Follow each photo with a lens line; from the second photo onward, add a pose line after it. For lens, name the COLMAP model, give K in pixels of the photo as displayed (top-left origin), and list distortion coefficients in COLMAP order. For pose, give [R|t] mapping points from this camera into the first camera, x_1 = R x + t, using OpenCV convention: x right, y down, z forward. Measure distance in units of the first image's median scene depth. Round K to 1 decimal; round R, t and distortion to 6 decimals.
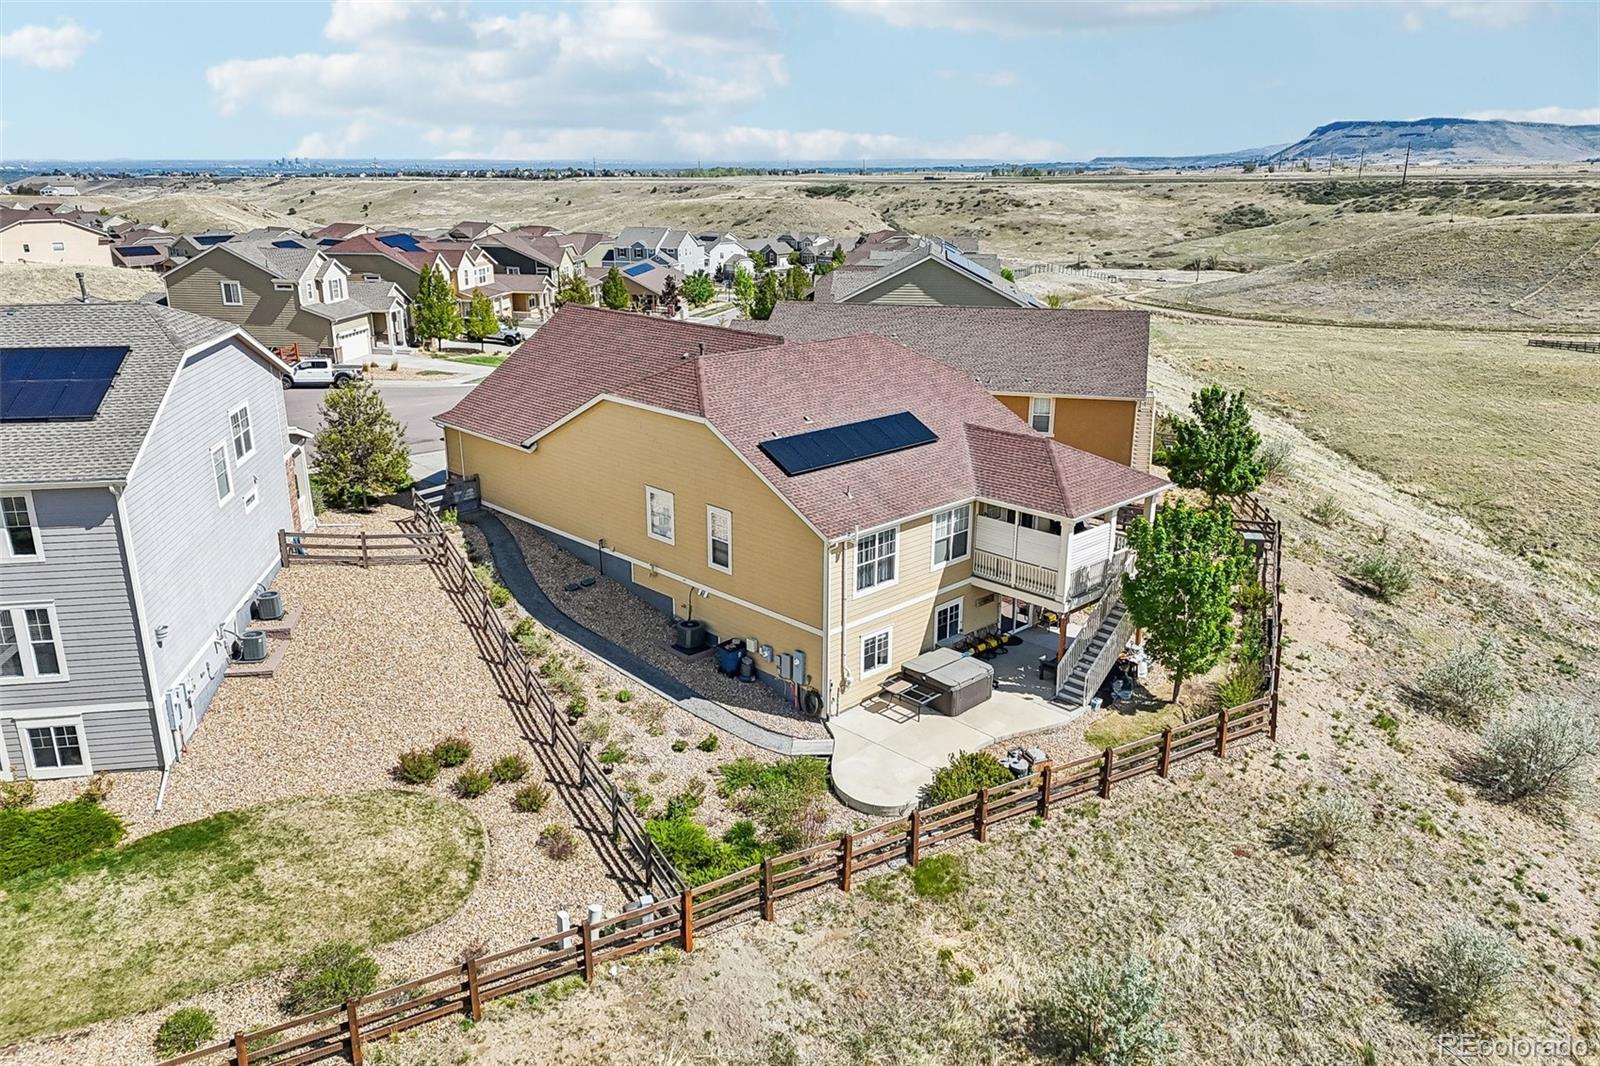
lens RADIAL K [[1166.8, 0, 800.2], [0, 1166.8, 531.3], [0, 0, 1]] dist [0.074093, -0.073159]
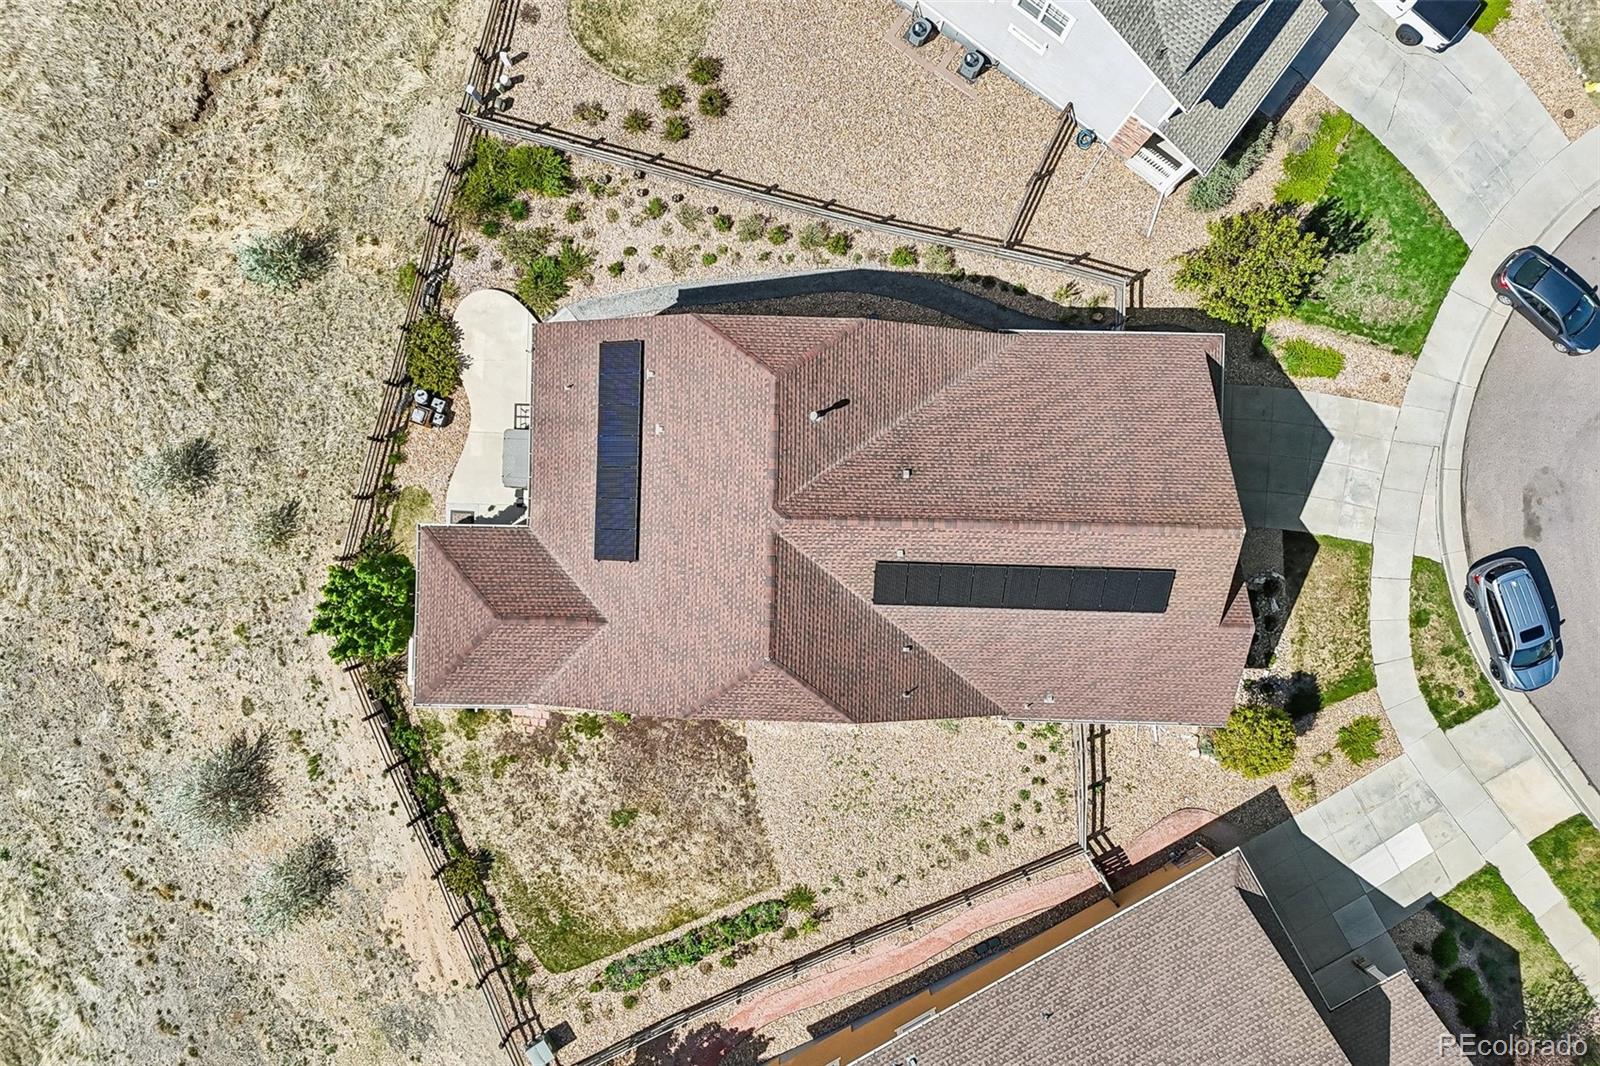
lens RADIAL K [[1166.8, 0, 799.0], [0, 1166.8, 536.2], [0, 0, 1]] dist [0.074093, -0.073159]
pose [[-0.718210, 0.695796, -0.006560, -0.002778], [-0.216378, -0.214369, 0.952484, -0.448604], [0.661329, 0.685503, 0.304517, 0.355086]]
